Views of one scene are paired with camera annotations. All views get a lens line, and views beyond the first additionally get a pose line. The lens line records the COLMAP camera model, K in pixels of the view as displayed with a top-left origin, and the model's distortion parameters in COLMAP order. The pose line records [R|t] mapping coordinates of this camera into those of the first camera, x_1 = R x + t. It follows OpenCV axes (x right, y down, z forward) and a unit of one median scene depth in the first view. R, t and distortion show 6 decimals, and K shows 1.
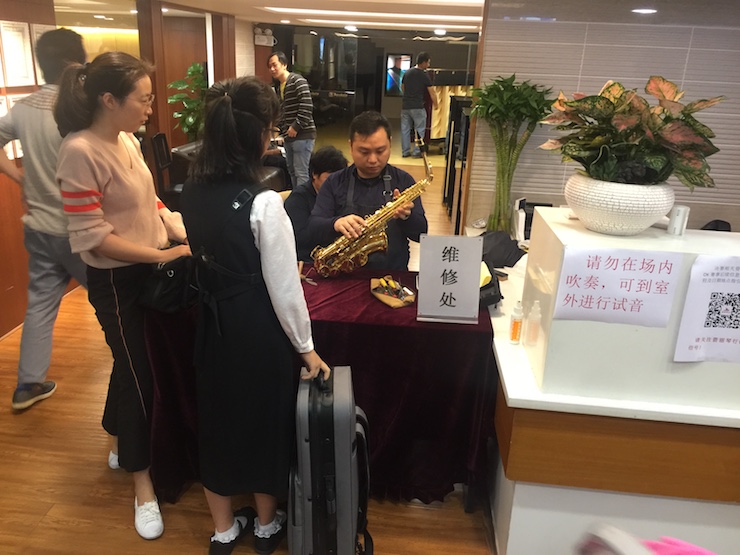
lens RADIAL K [[644.4, 0, 361.0], [0, 644.4, 280.6], [0, 0, 1]] dist [0.040991, -0.016473]
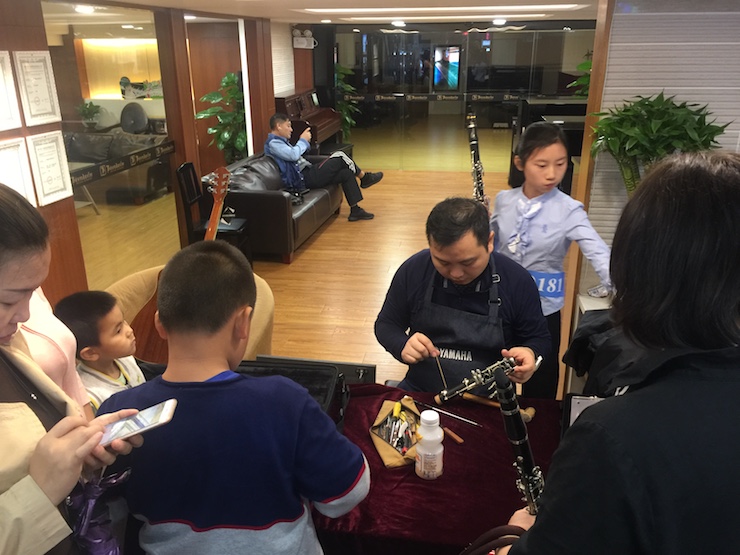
lens RADIAL K [[644.4, 0, 361.0], [0, 644.4, 280.6], [0, 0, 1]] dist [0.040991, -0.016473]
pose [[0.996968, -0.028492, -0.072411, -0.013520], [0.029403, 0.999501, 0.011548, -0.048321], [0.072046, -0.013642, 0.997308, 0.101132]]
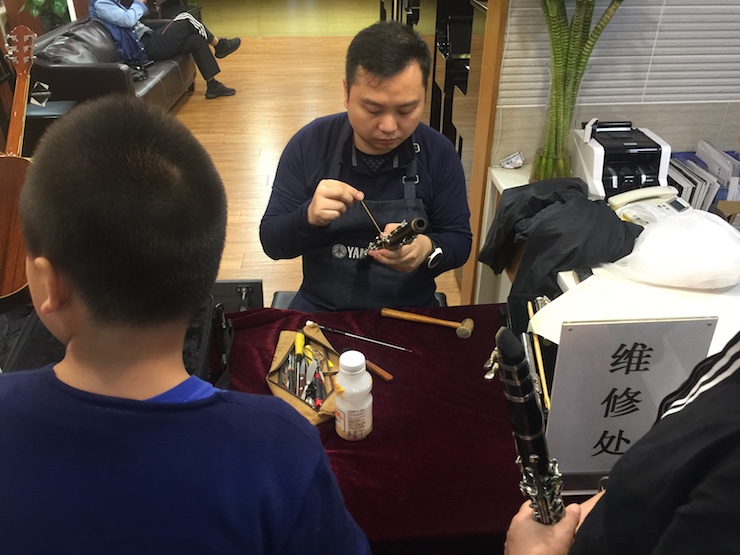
lens RADIAL K [[644.4, 0, 361.0], [0, 644.4, 280.6], [0, 0, 1]] dist [0.040991, -0.016473]
pose [[0.986863, -0.120983, 0.107071, -0.018397], [0.097265, 0.974091, 0.204170, -0.048971], [-0.128998, -0.191074, 0.973062, 0.158593]]
